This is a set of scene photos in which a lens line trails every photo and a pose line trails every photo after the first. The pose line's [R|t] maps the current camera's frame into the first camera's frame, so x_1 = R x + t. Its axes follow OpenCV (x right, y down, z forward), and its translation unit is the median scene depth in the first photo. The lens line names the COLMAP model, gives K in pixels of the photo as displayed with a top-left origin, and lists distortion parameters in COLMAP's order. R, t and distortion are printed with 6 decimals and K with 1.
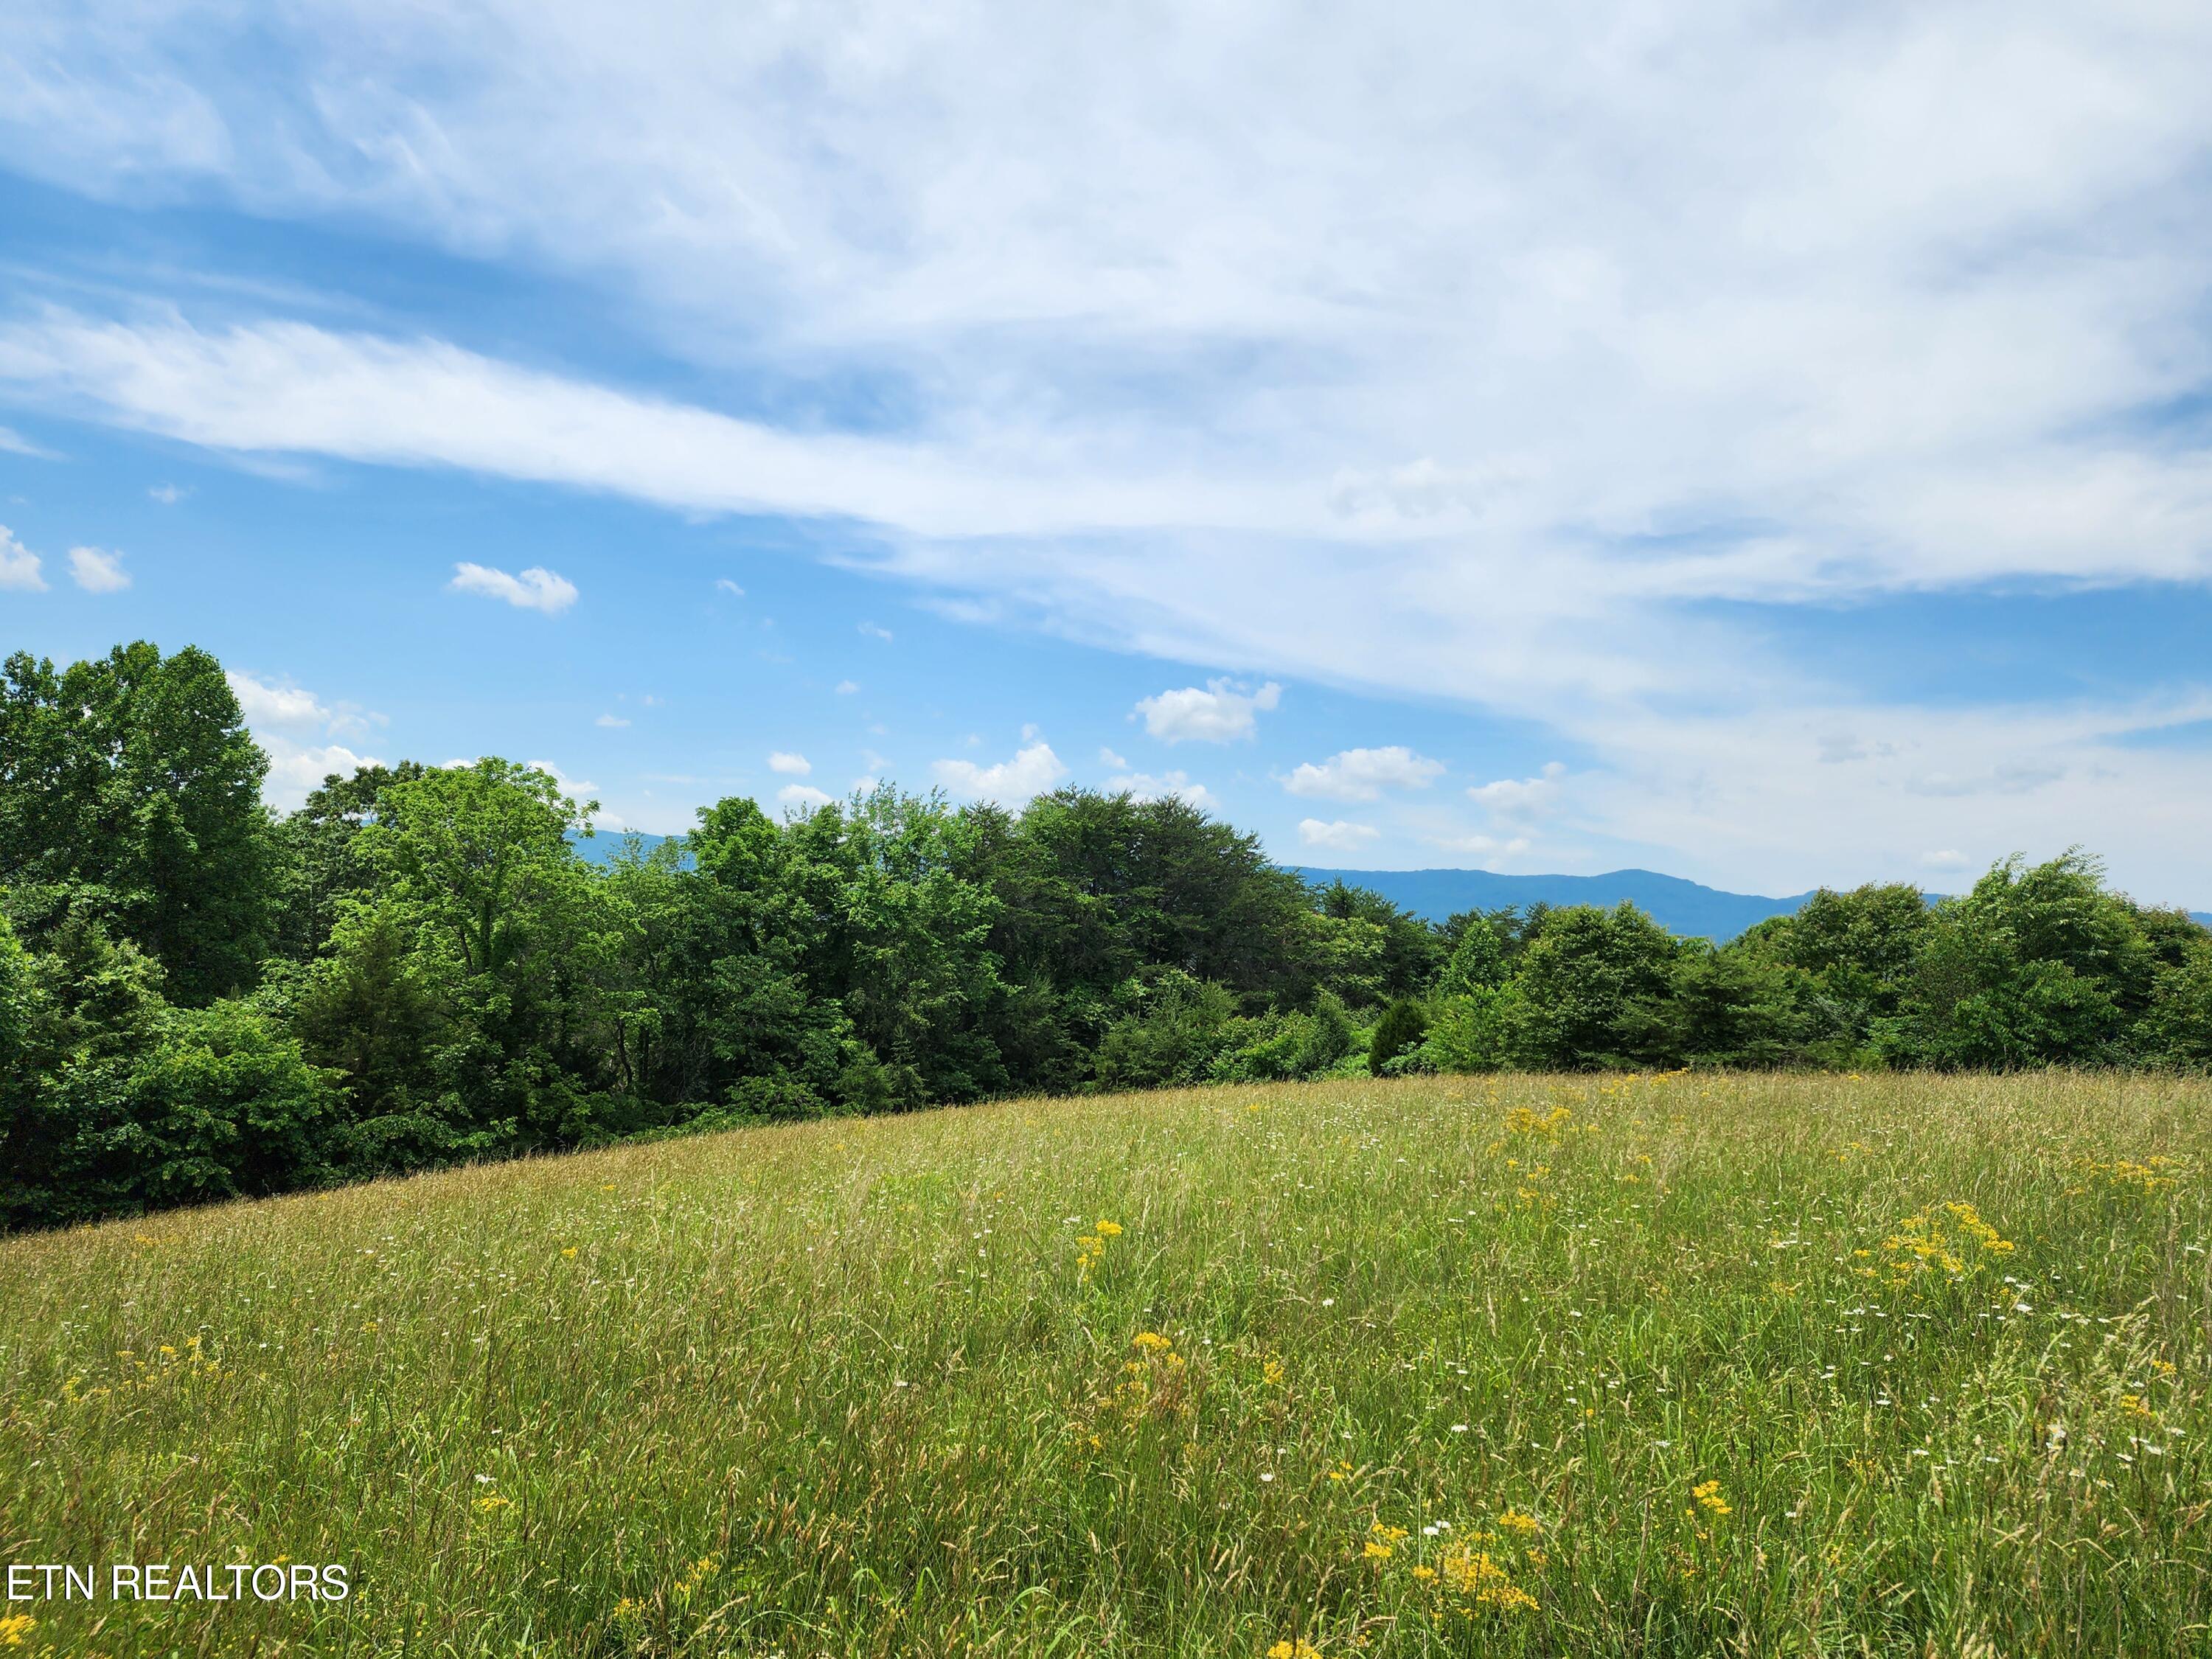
lens RADIAL K [[1452.2, 0, 1053.8], [0, 1452.2, 769.9], [0, 0, 1]] dist [0.053724, -0.042633]
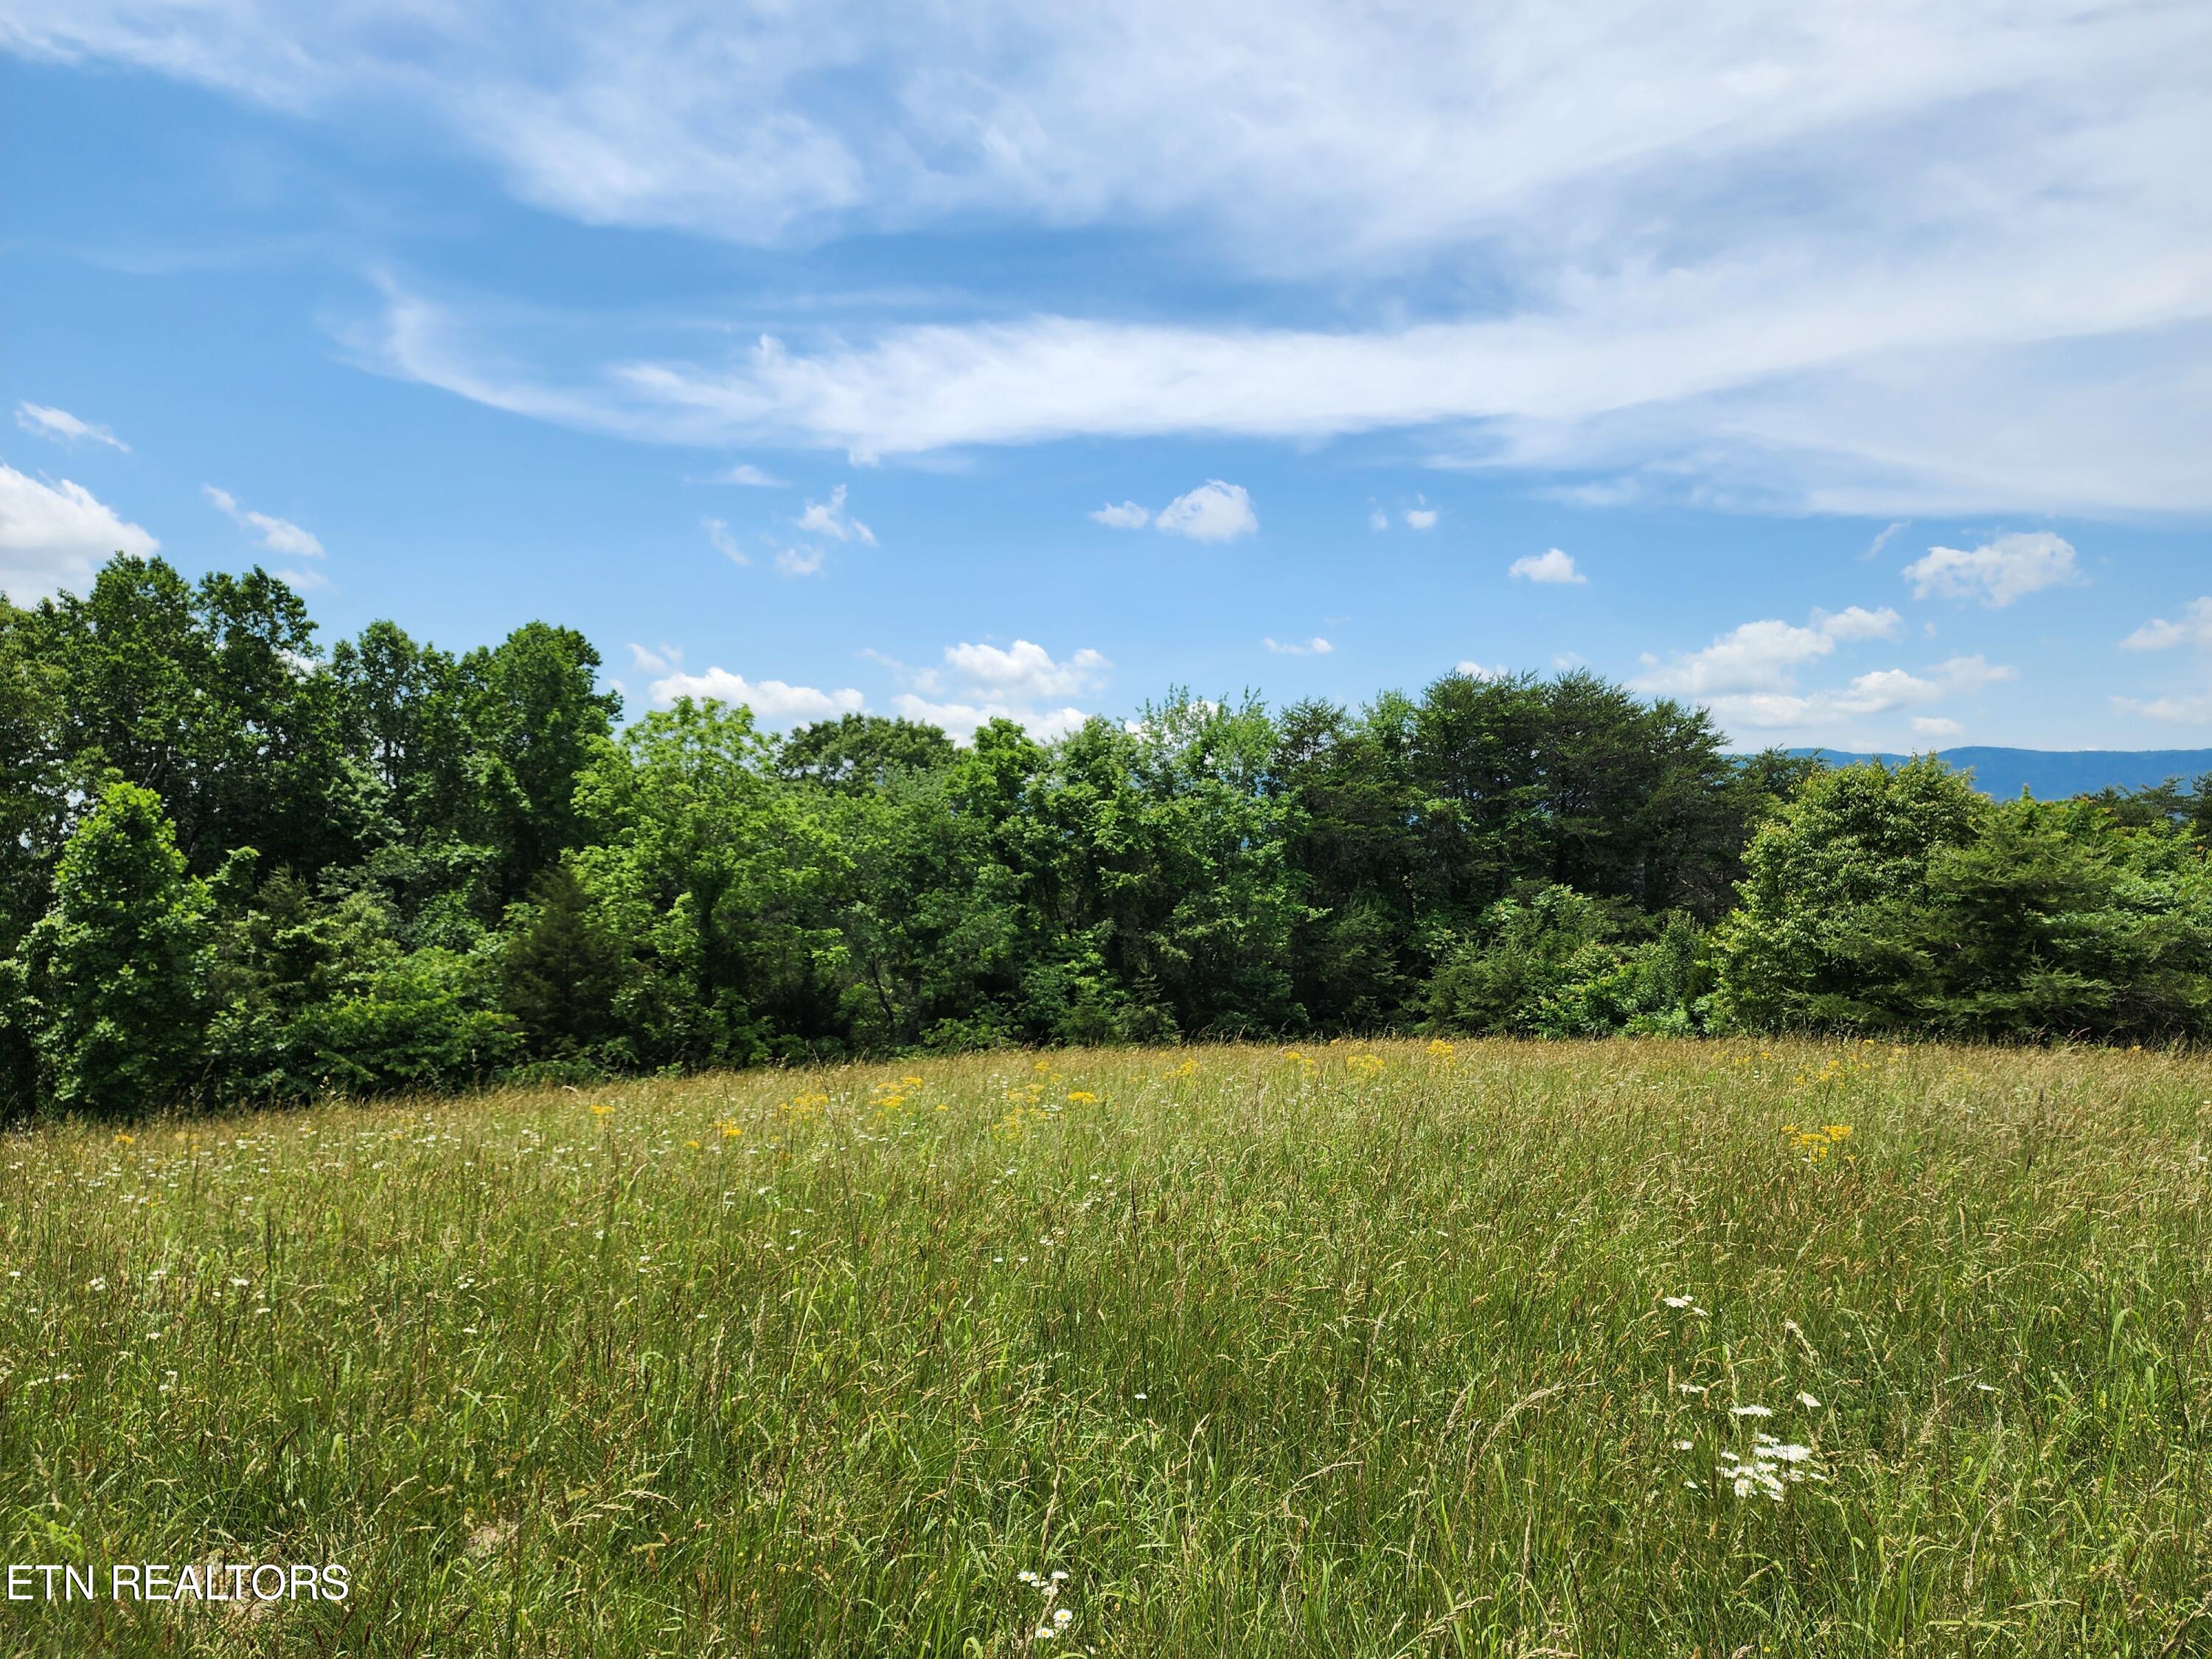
lens RADIAL K [[1452.2, 0, 1135.7], [0, 1452.2, 800.2], [0, 0, 1]] dist [0.053724, -0.042633]
pose [[0.899396, -0.060375, -0.432945, 0.235400], [0.090153, 0.994743, 0.048564, 0.030250], [0.427737, -0.082710, 0.900111, 0.177372]]
